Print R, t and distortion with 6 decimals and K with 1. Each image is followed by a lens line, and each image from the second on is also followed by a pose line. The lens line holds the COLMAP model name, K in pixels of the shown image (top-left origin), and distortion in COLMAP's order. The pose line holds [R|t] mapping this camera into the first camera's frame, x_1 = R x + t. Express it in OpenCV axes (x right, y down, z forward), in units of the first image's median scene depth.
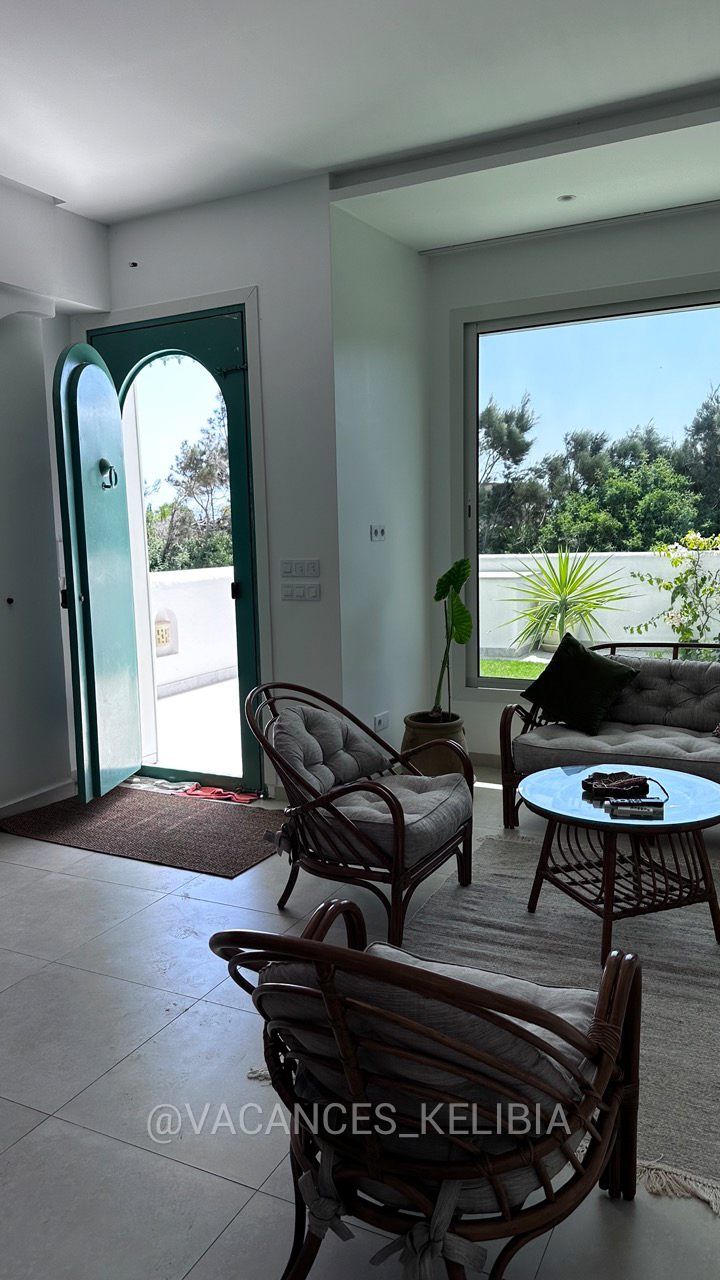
lens RADIAL K [[897.1, 0, 360.0], [0, 897.1, 640.0], [0, 0, 1]] dist [0.110689, -0.138442]
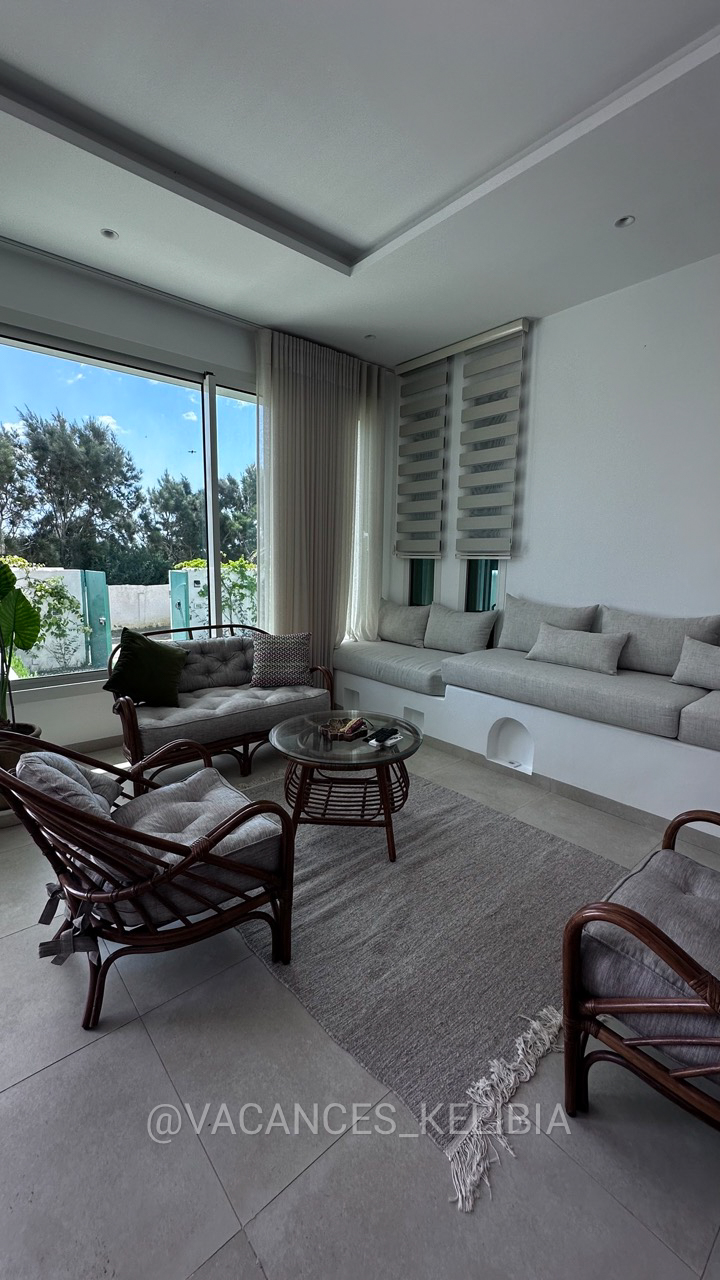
lens RADIAL K [[508.9, 0, 360.0], [0, 508.9, 640.0], [0, 0, 1]] dist [-0.007212, 0.000905]
pose [[0.388265, -0.118634, 0.913880, -0.271473], [0.094331, 0.991586, 0.088645, -0.023879], [-0.916707, 0.051789, 0.396189, 0.496852]]
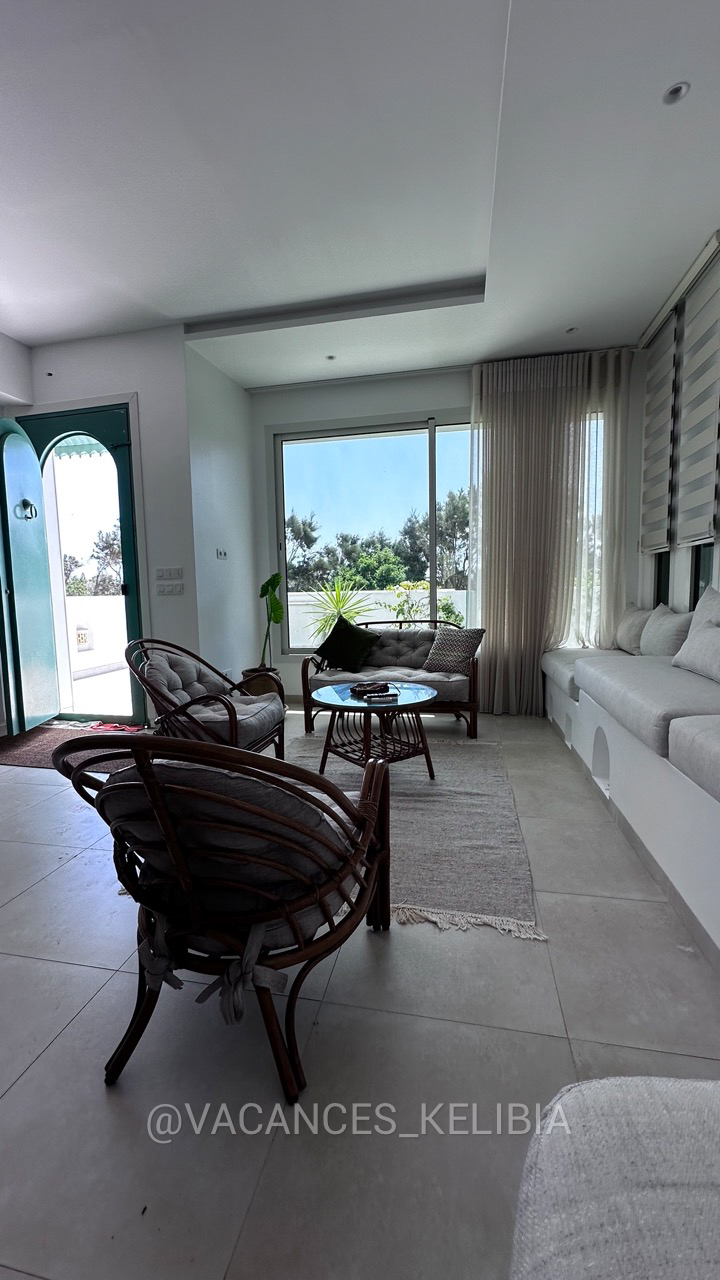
lens RADIAL K [[508.9, 0, 360.0], [0, 508.9, 640.0], [0, 0, 1]] dist [-0.007212, 0.000905]
pose [[0.965726, -0.021131, 0.258701, 0.022002], [0.031197, 0.998905, -0.034868, 0.076686], [-0.257681, 0.041744, 0.965328, 0.087984]]
